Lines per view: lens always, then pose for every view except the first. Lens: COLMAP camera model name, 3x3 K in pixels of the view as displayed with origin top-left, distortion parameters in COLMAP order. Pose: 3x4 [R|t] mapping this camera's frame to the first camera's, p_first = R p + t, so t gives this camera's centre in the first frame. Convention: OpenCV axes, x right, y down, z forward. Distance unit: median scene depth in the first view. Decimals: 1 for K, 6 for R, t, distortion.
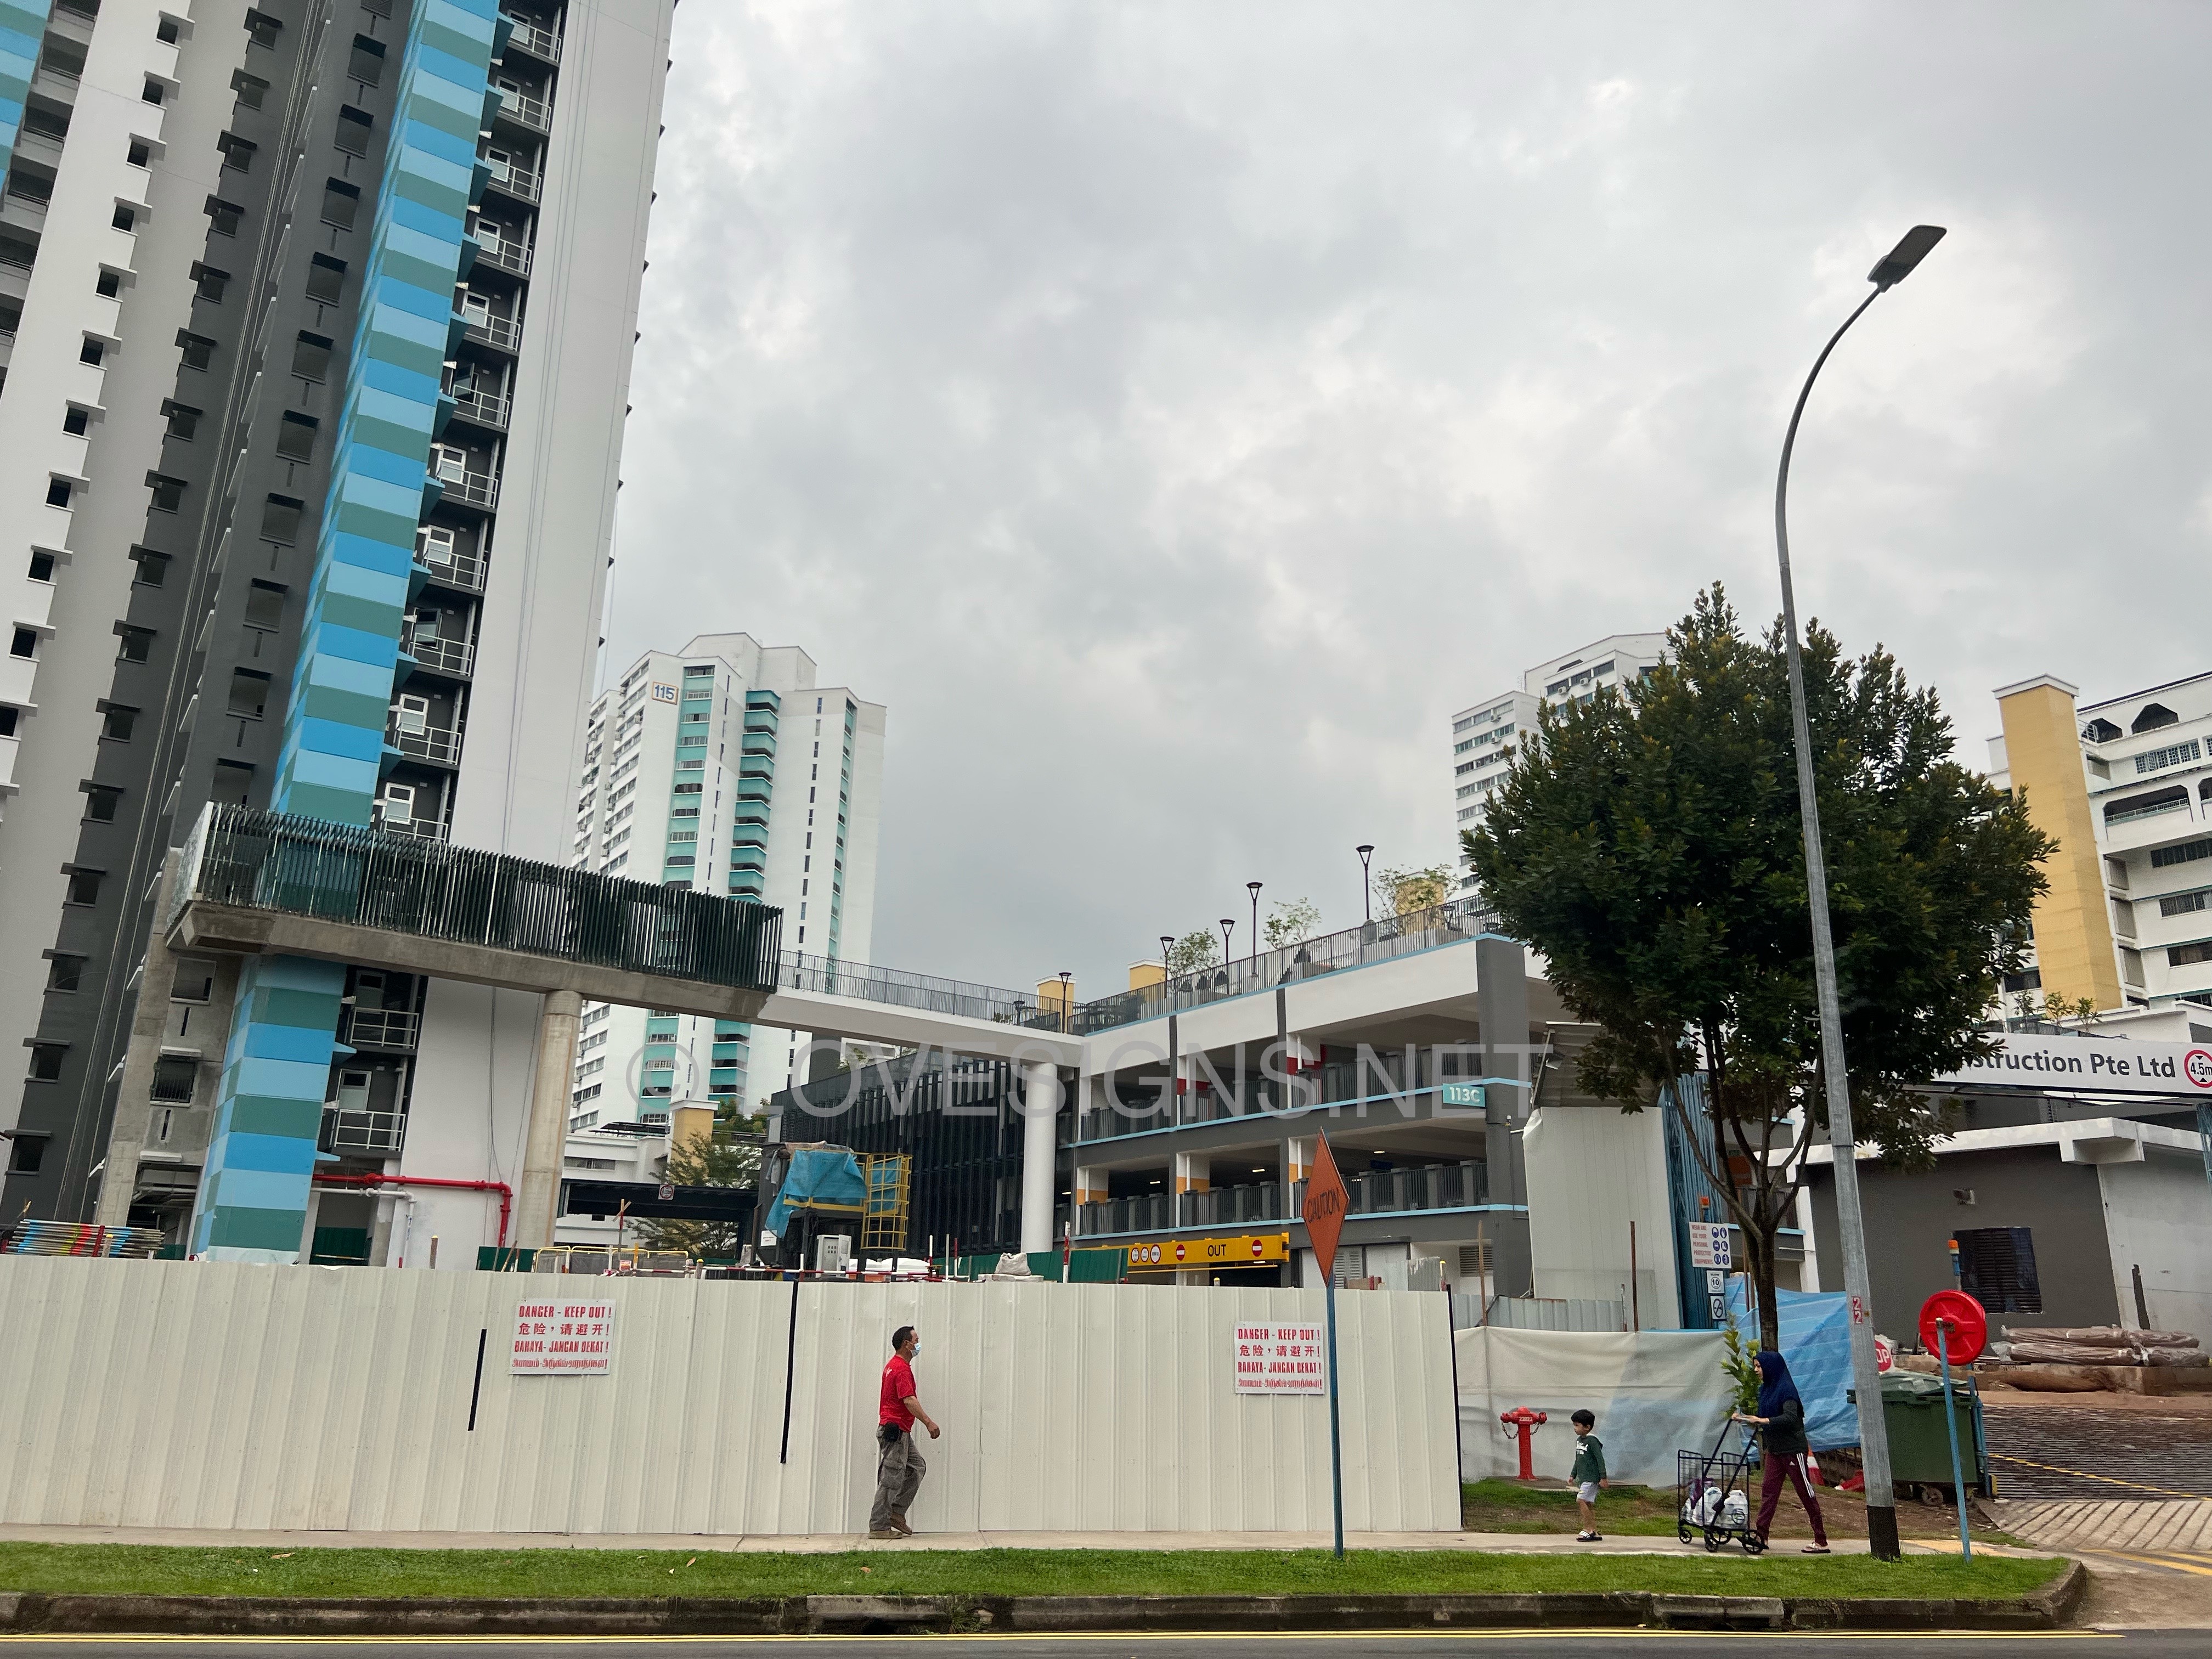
lens RADIAL K [[1672.6, 0, 1120.3], [0, 1672.6, 813.4], [0, 0, 1]] dist [0.042181, -0.039151]
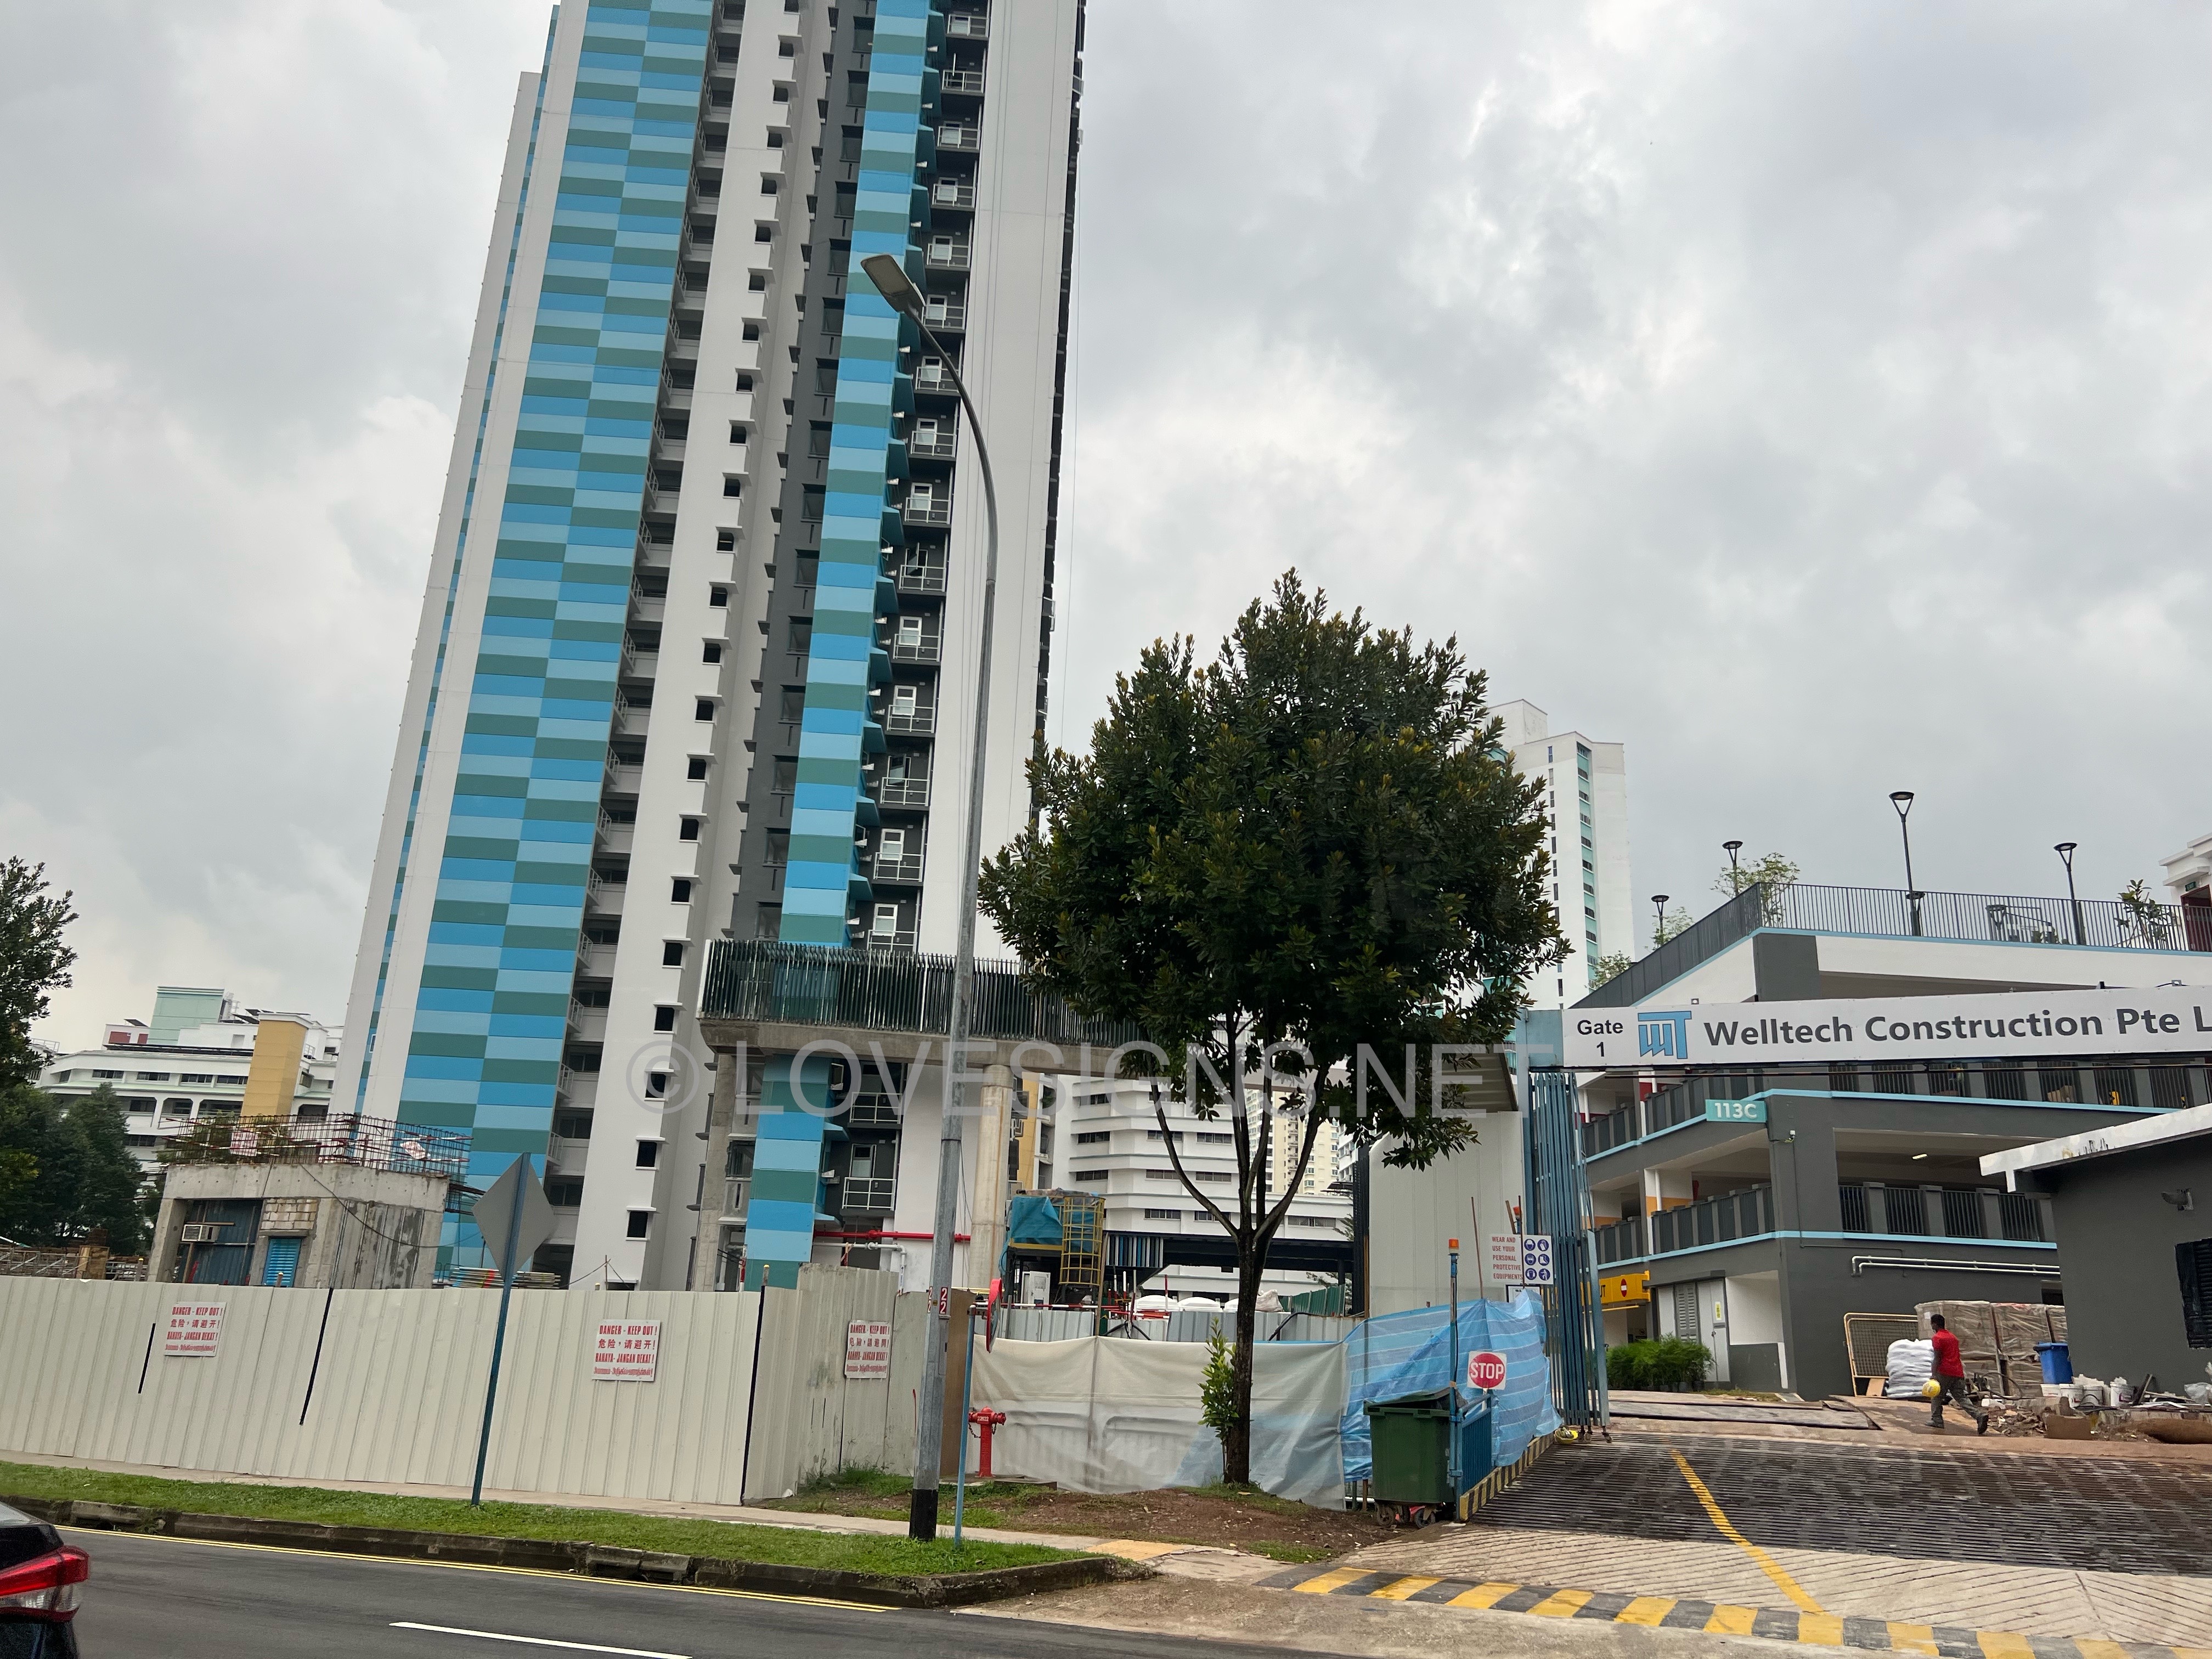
lens RADIAL K [[1674.7, 0, 1132.6], [0, 1674.7, 845.6], [0, 0, 1]] dist [0.048645, -0.053738]
pose [[0.861546, -0.138881, -0.488314, 0.337141], [0.130606, 0.990113, -0.051165, 0.027735], [0.490592, -0.019695, 0.871167, 0.053397]]
